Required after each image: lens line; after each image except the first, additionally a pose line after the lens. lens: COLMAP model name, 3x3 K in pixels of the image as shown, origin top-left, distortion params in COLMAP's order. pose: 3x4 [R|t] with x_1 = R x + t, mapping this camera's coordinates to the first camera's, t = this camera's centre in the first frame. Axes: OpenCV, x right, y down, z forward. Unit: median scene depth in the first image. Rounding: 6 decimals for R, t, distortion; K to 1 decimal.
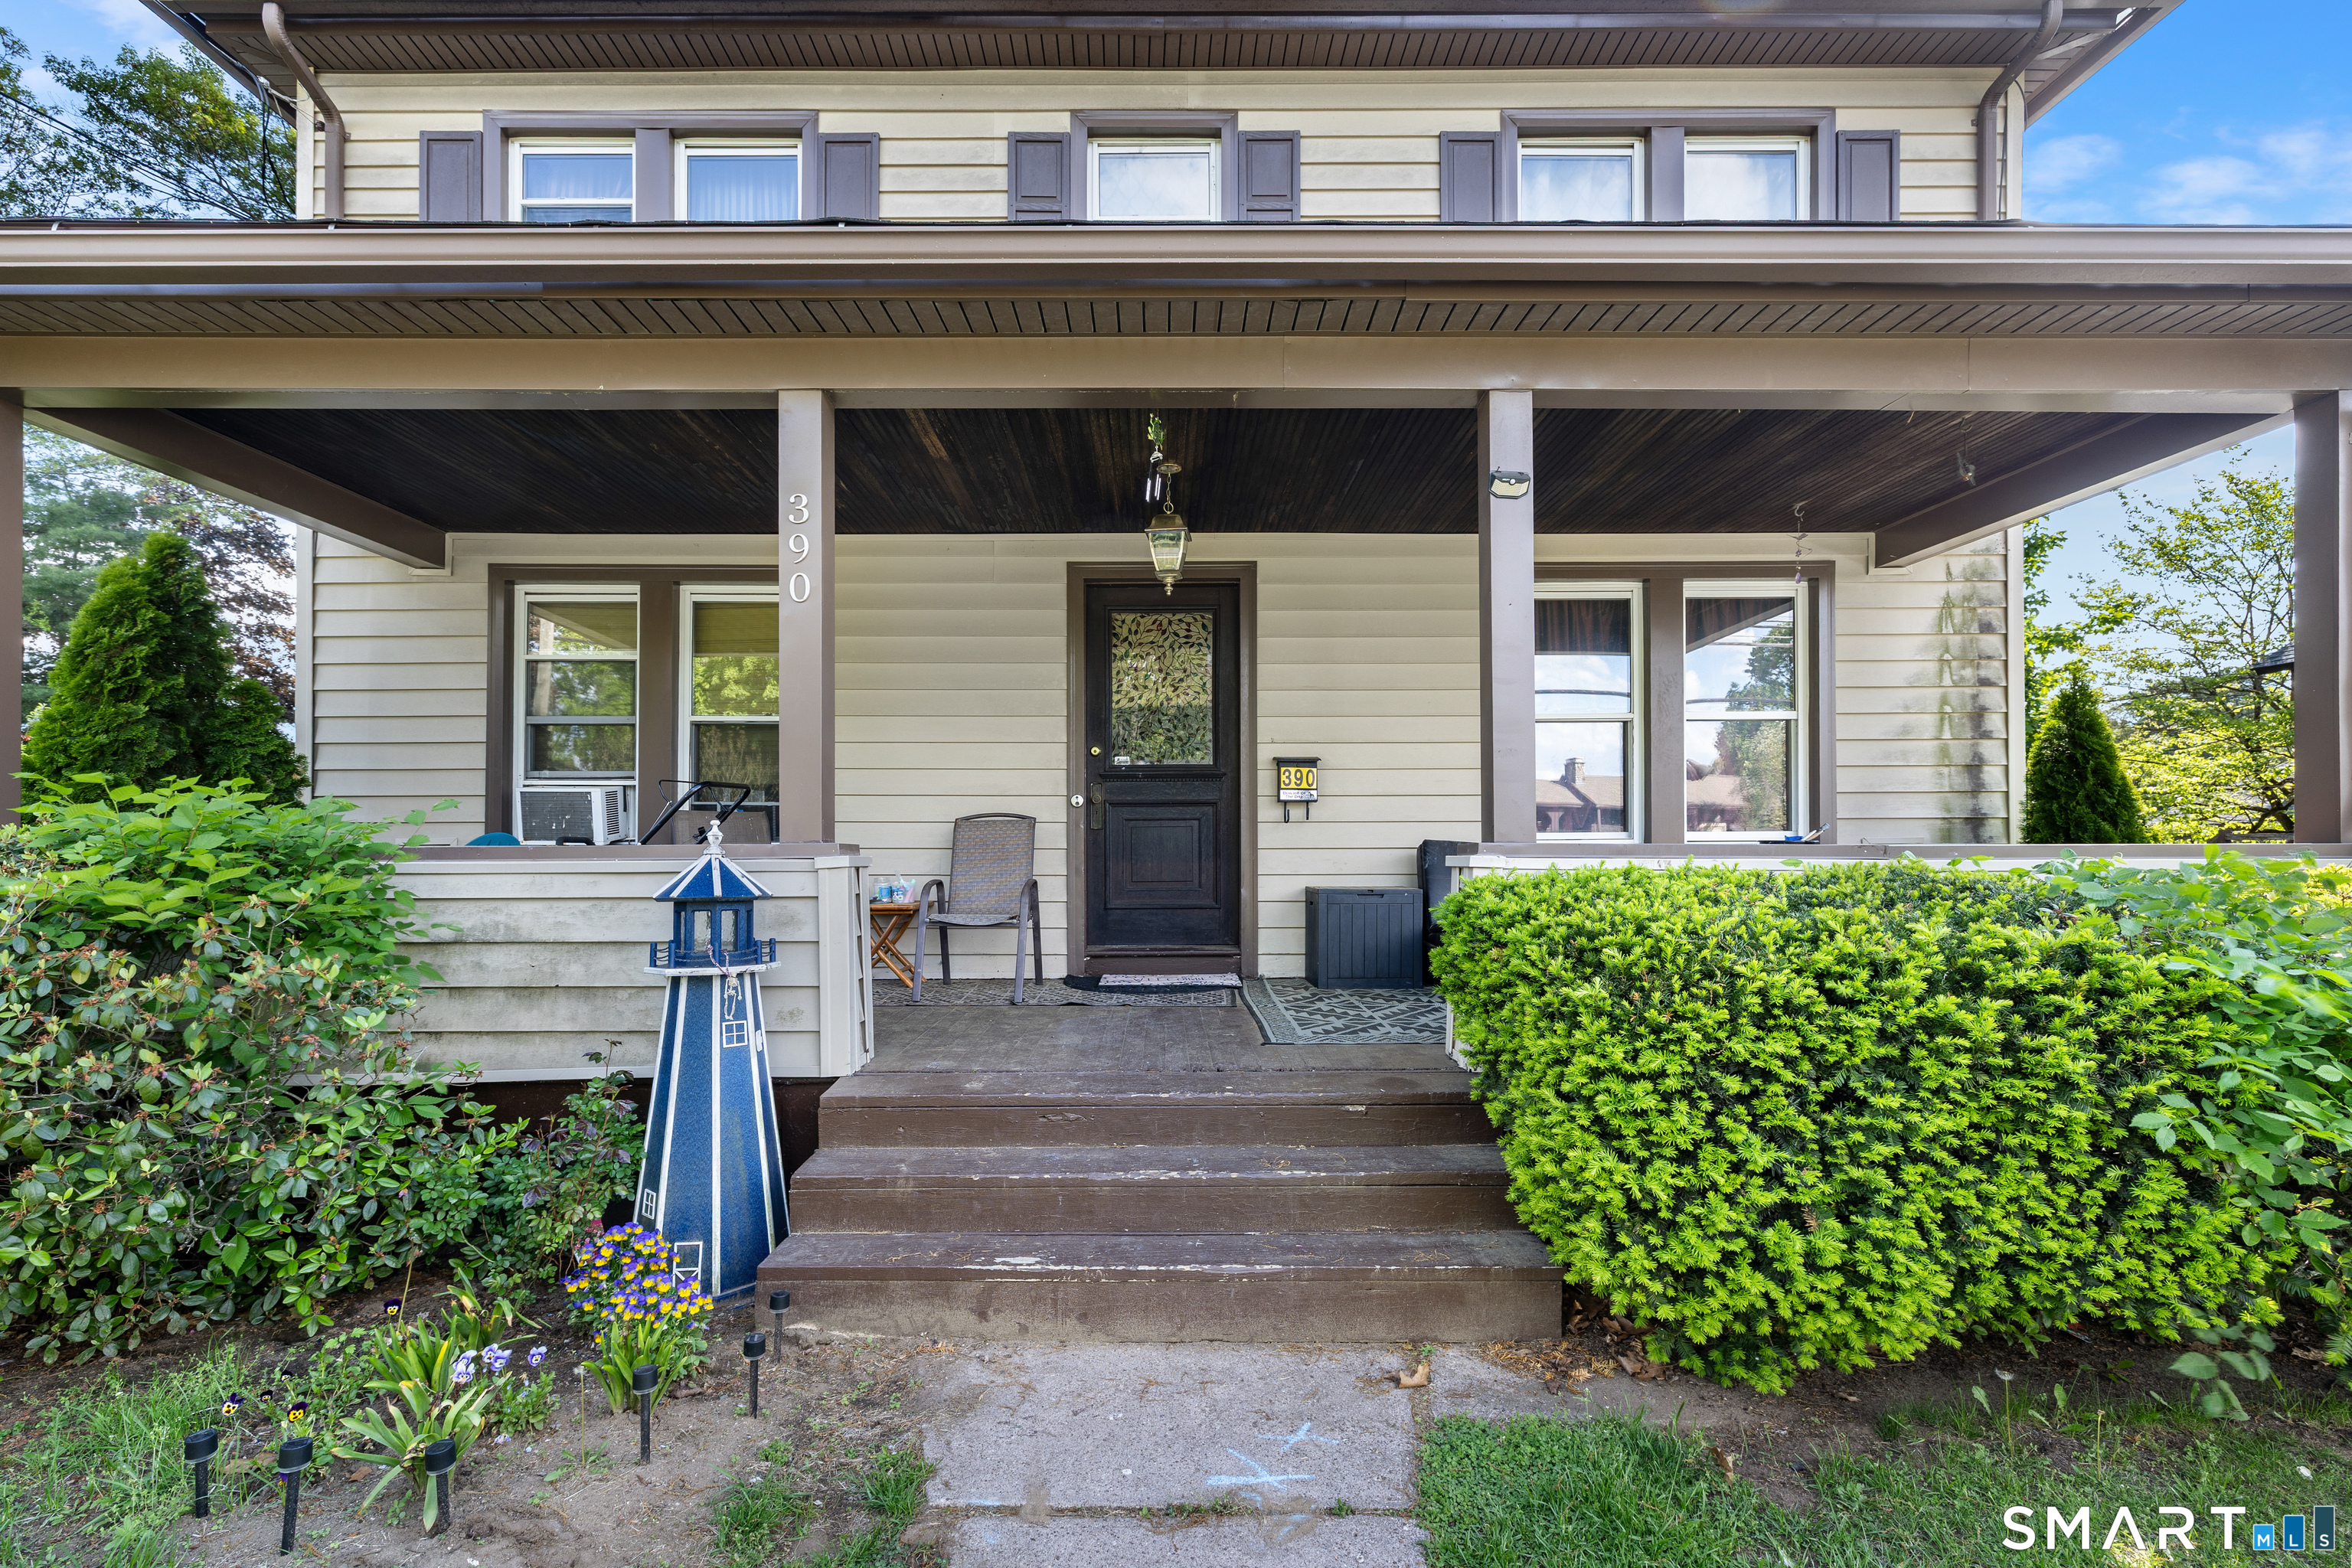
lens RADIAL K [[1027.4, 0, 1171.3], [0, 1027.4, 834.8], [0, 0, 1]] dist [0.001628, -0.001271]
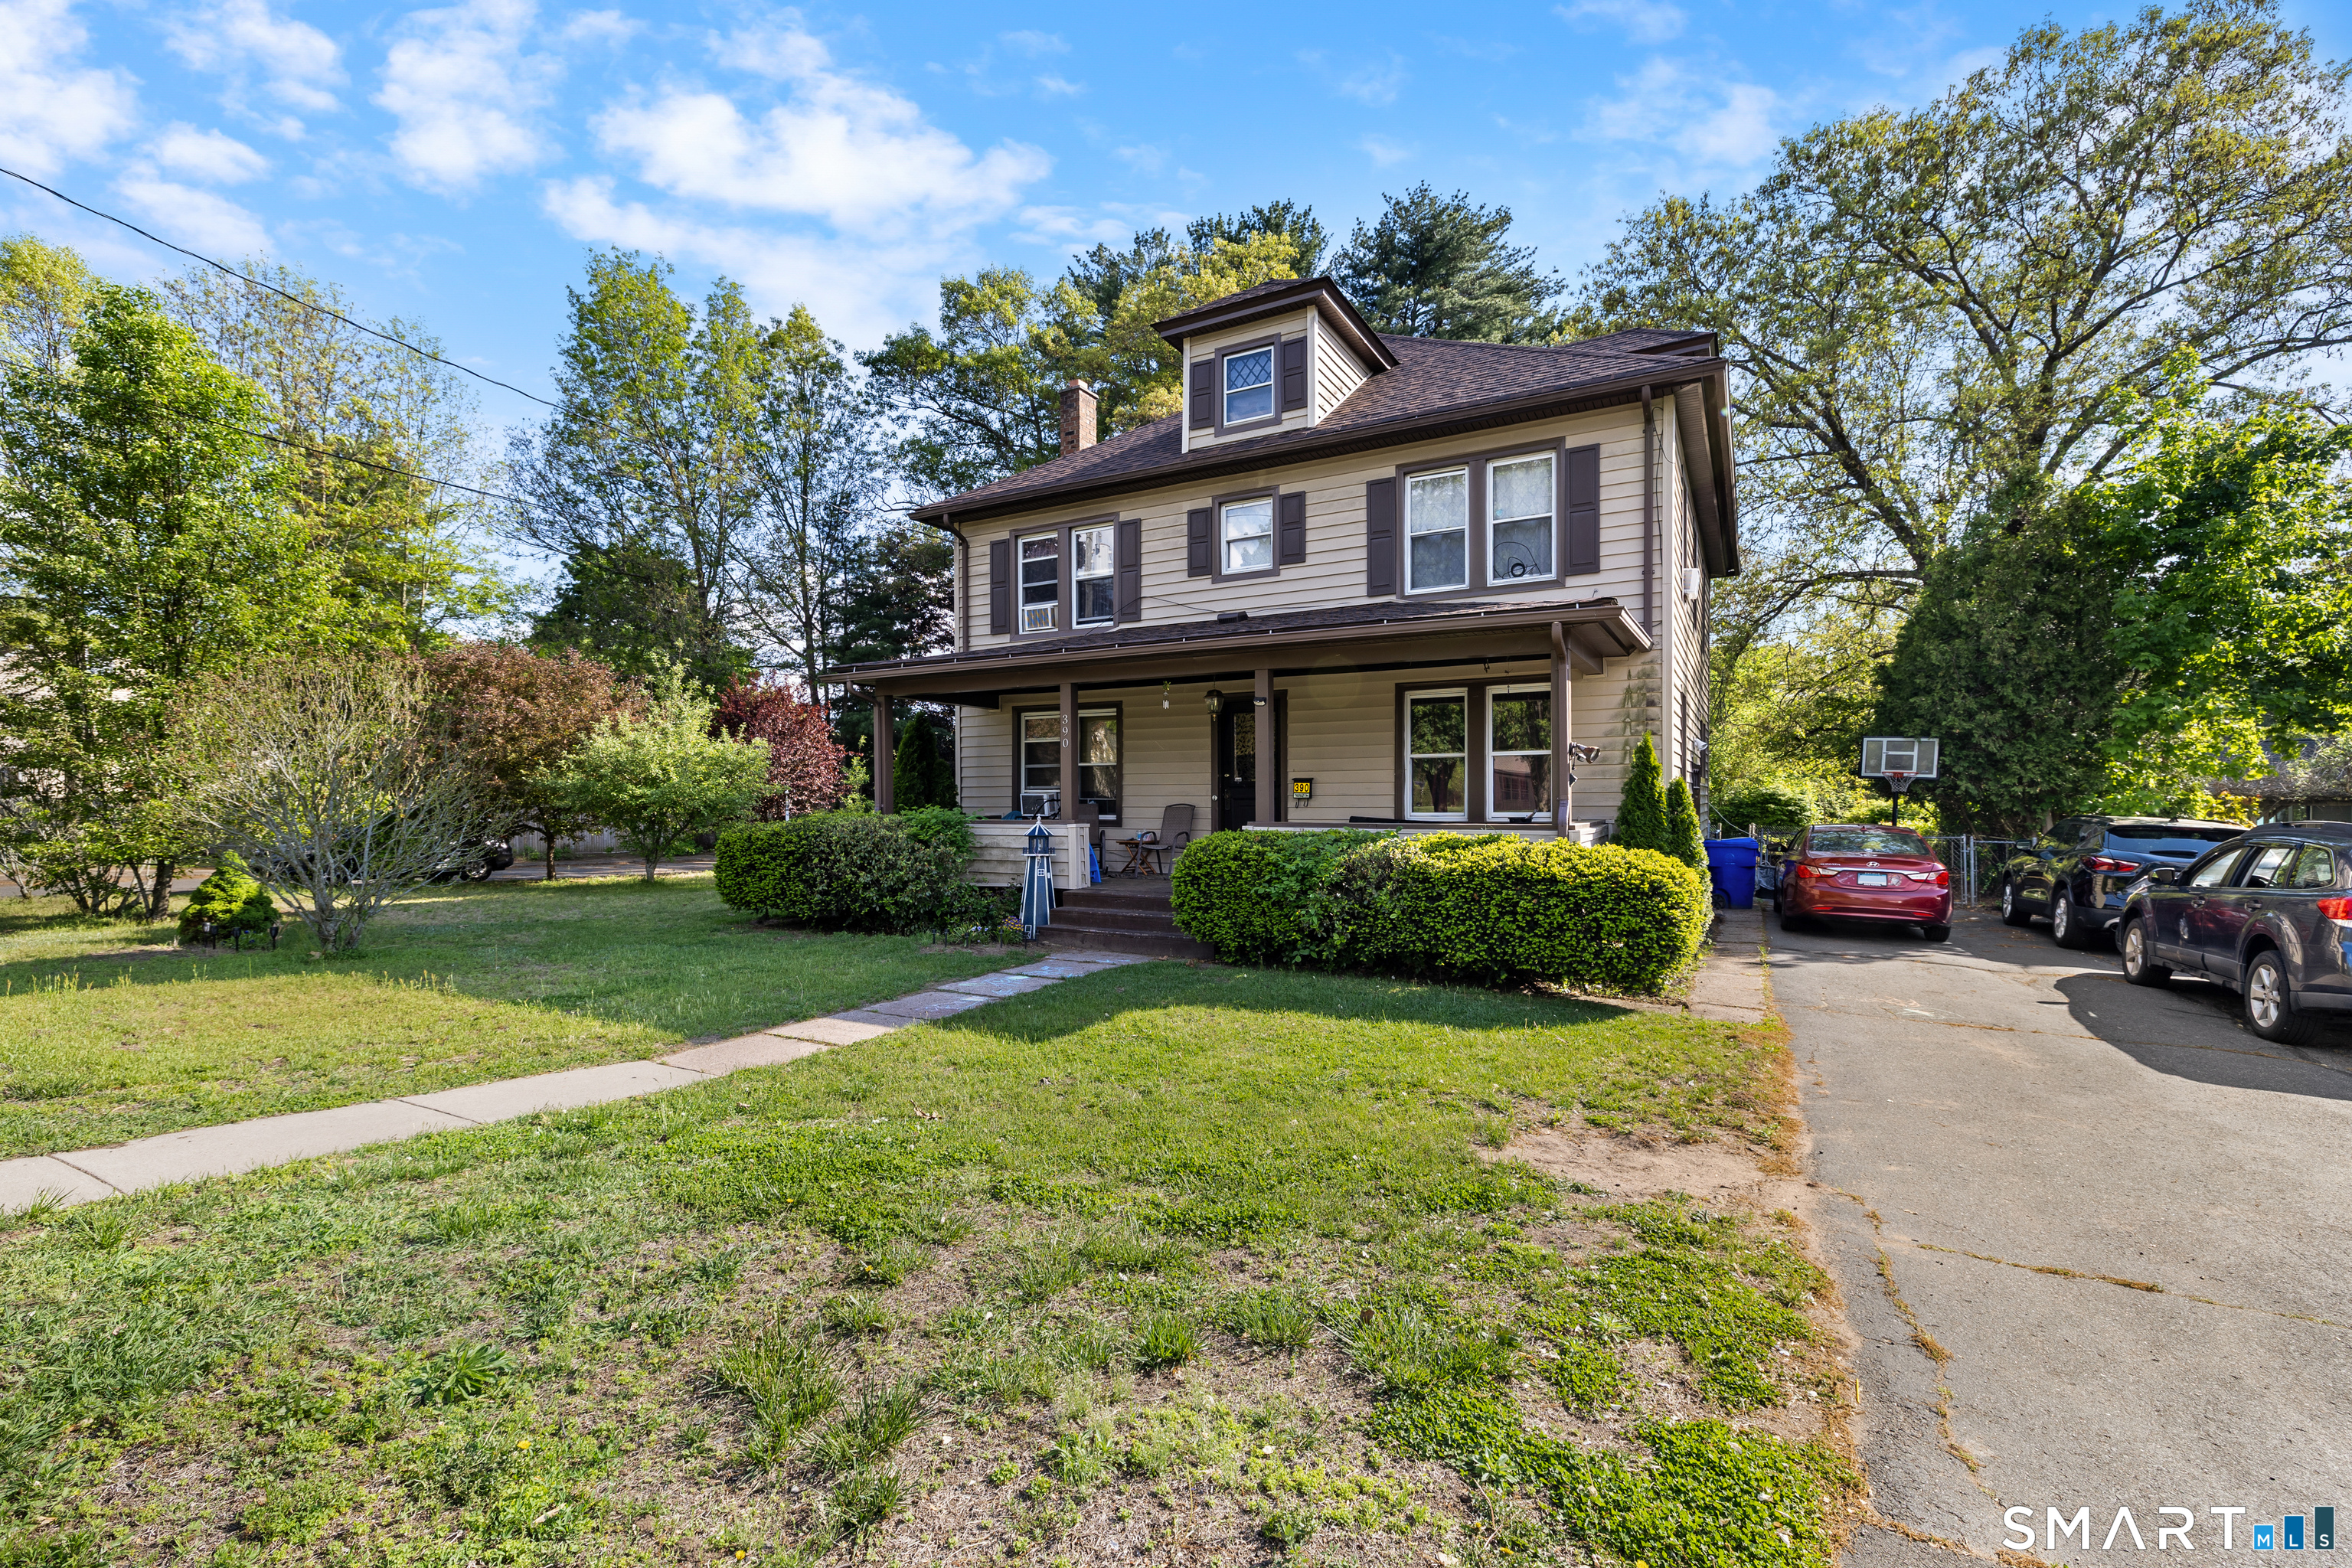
lens RADIAL K [[1027.4, 0, 1175.2], [0, 1027.4, 788.2], [0, 0, 1]] dist [0.001628, -0.001271]
pose [[0.869652, -0.007759, -0.493604, 0.959638], [0.009465, 0.999955, 0.000957, -0.057916], [0.493574, -0.005505, 0.869687, -1.038941]]
